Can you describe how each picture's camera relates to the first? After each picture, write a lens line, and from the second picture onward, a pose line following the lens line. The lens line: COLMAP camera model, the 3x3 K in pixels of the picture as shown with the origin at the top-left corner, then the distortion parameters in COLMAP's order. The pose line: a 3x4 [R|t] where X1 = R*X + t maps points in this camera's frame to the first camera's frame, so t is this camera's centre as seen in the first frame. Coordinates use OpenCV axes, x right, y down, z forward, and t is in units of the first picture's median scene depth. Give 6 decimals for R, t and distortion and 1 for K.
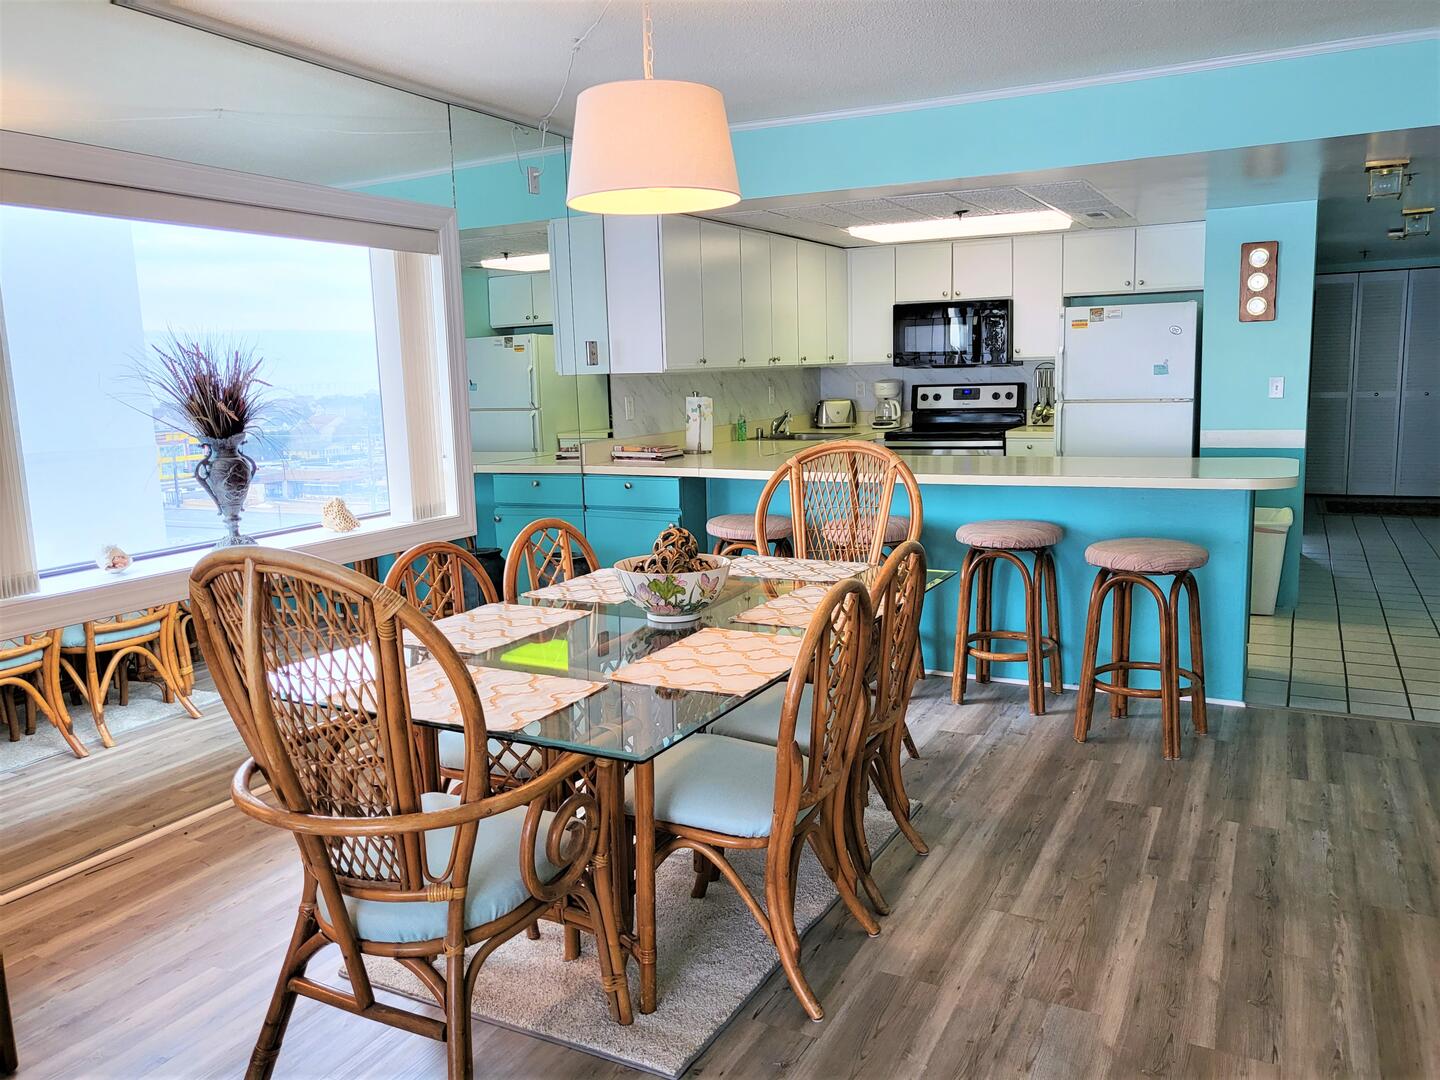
lens RADIAL K [[1129.4, 0, 720.0], [0, 1129.4, 540.0], [0, 0, 1]] dist [0.002726, 0.001995]
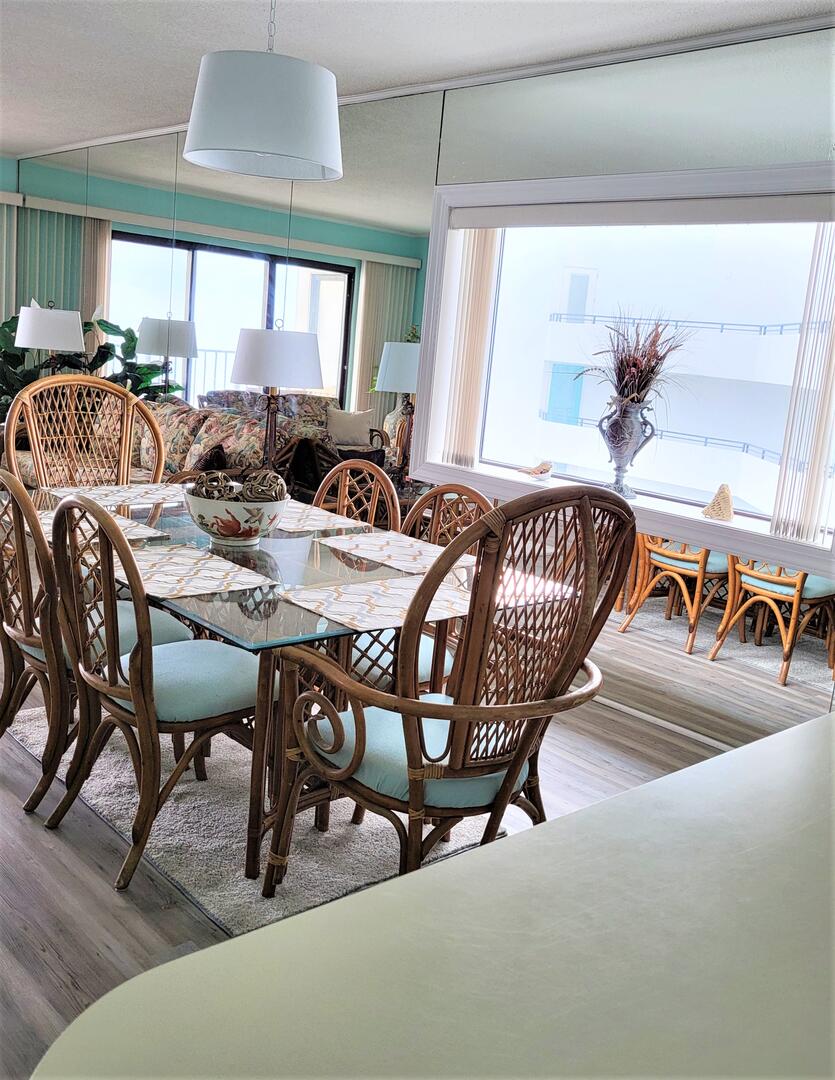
lens RADIAL K [[1000.8, 0, 417.5], [0, 1000.8, 540.0], [0, 0, 1]] dist [-0.105888, -0.001423]
pose [[-0.351790, 0.175242, -0.919529, 0.548940], [-0.231512, 0.935515, 0.266860, -0.155040], [0.906998, 0.306761, -0.288534, 1.012502]]
